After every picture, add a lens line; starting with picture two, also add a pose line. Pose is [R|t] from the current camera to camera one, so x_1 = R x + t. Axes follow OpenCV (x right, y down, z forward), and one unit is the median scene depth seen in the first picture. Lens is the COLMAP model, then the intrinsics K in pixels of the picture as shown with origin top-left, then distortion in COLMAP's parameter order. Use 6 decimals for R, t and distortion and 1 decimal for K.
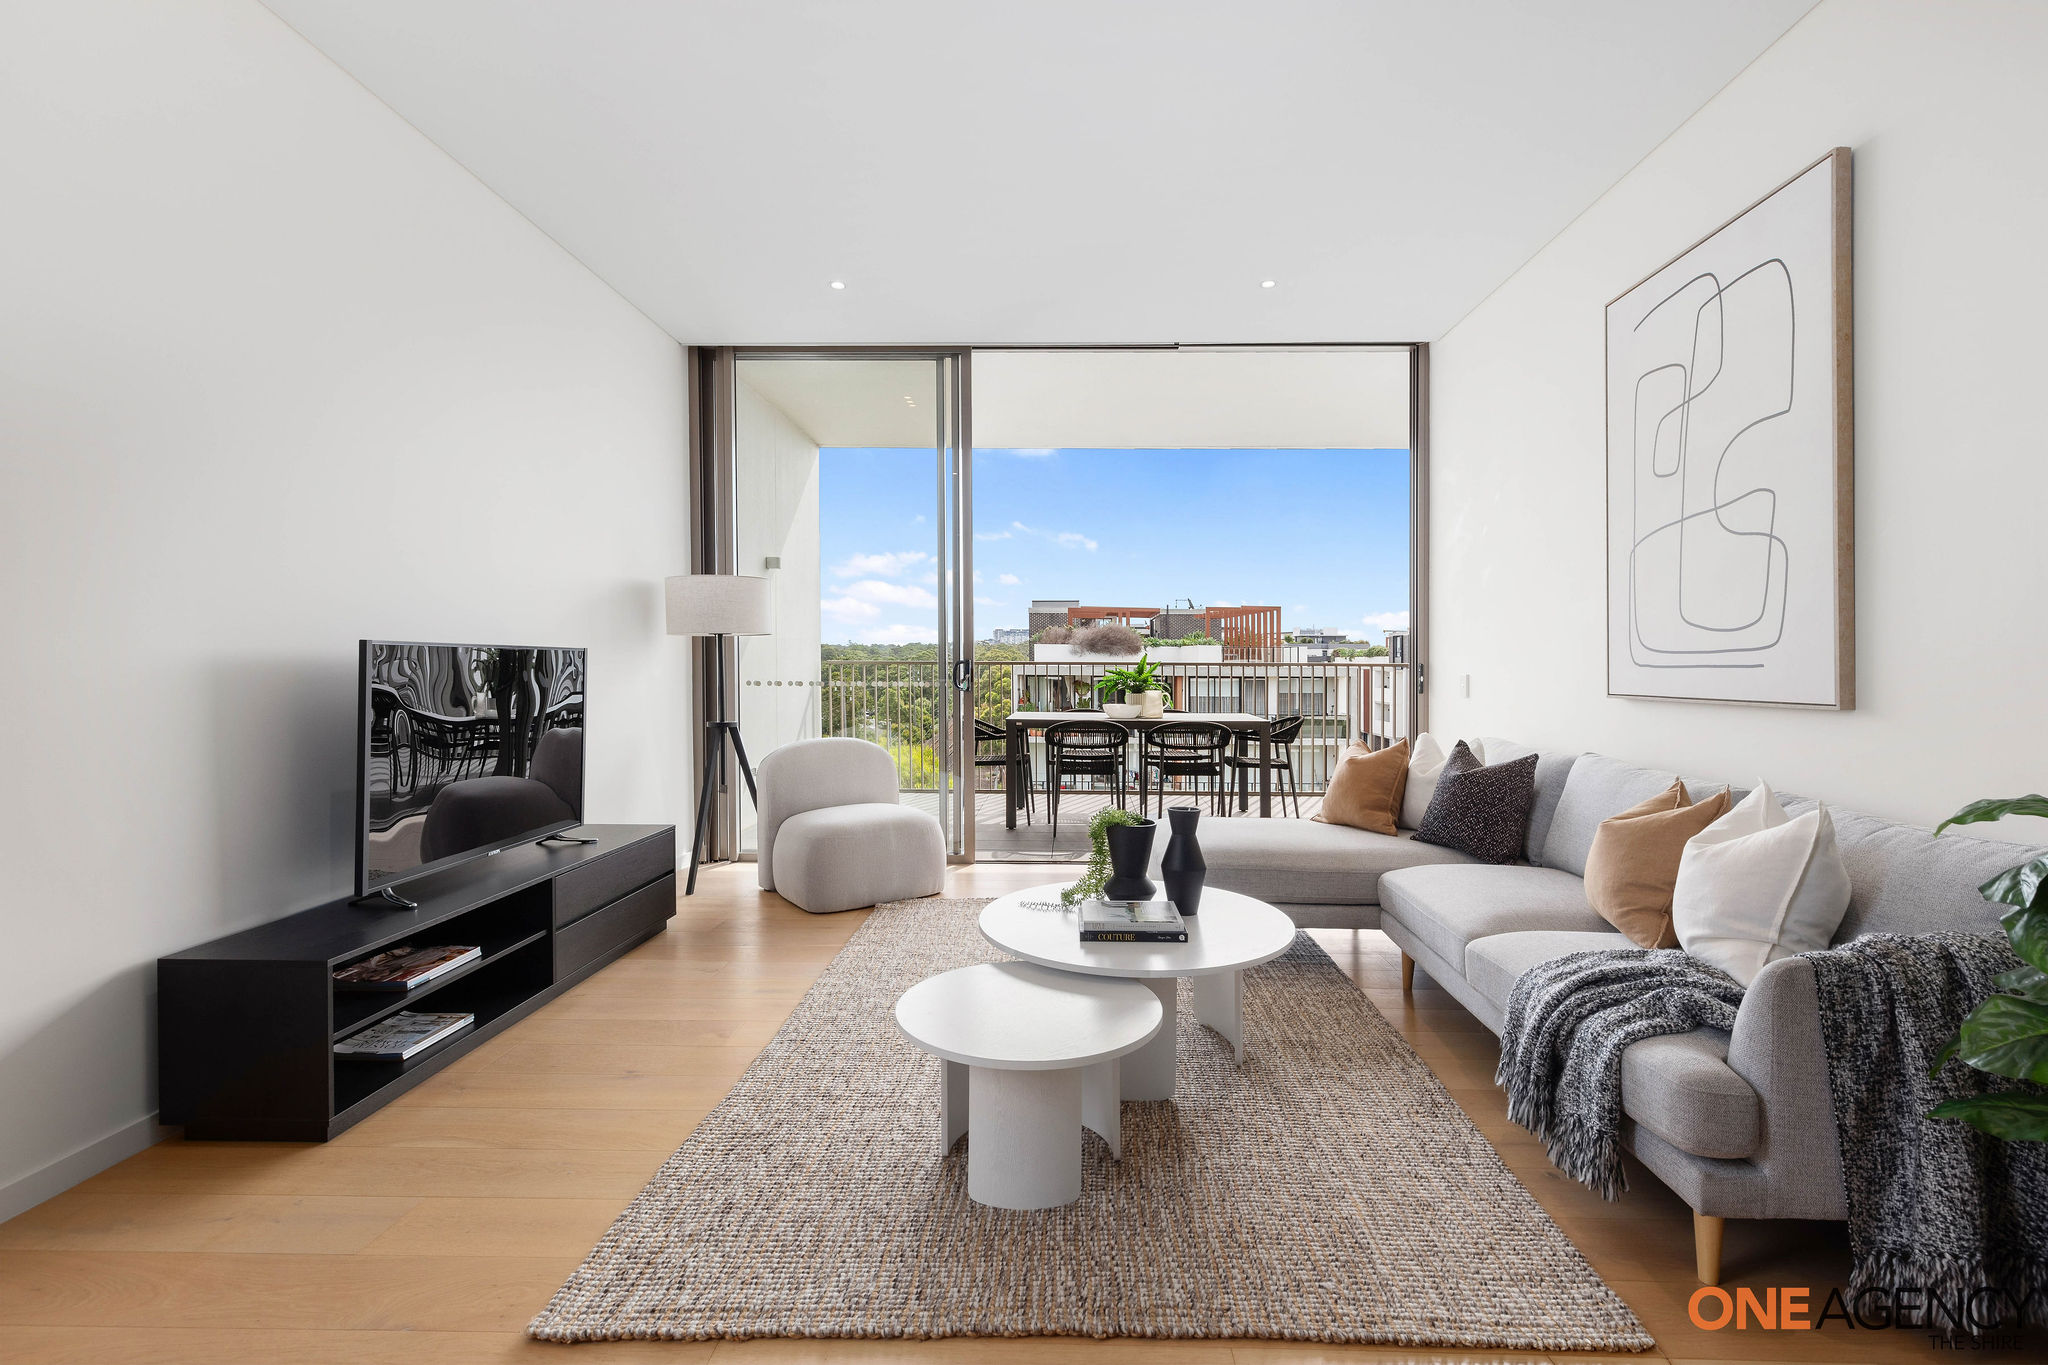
lens RADIAL K [[929.2, 0, 1053.9], [0, 929.2, 663.6], [0, 0, 1]] dist [0.001876, 0.000515]
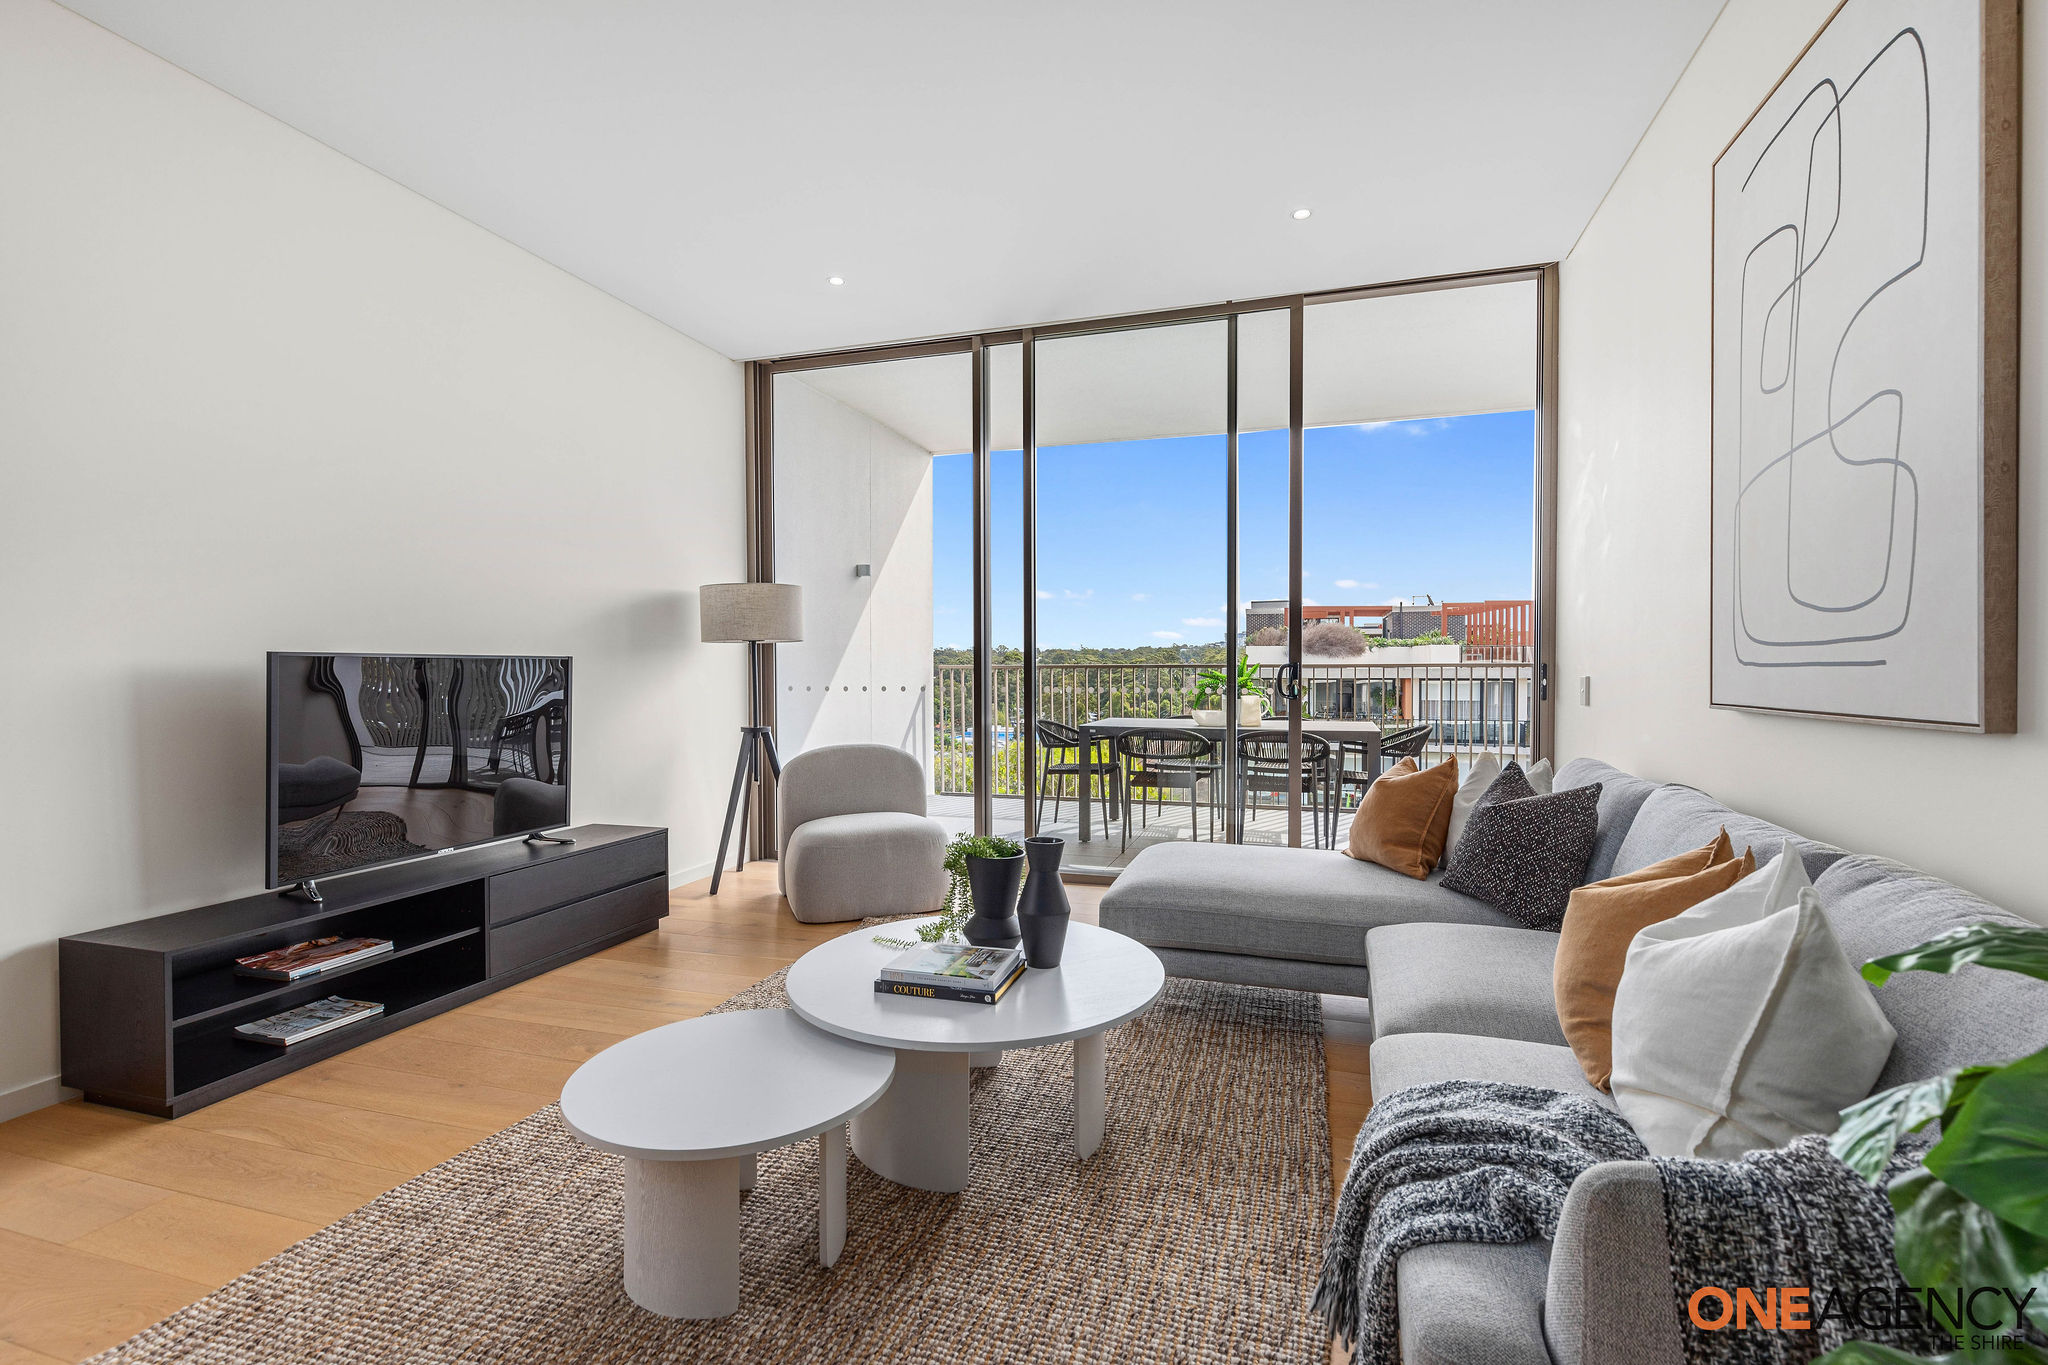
lens RADIAL K [[912.0, 0, 1033.6], [0, 912.0, 678.9], [0, 0, 1]] dist [0.002131, 0.000469]
pose [[0.959576, -0.004281, -0.281416, 0.386027], [0.007968, 0.999897, 0.011958, 0.001413], [0.281335, -0.013717, 0.959511, 0.225475]]
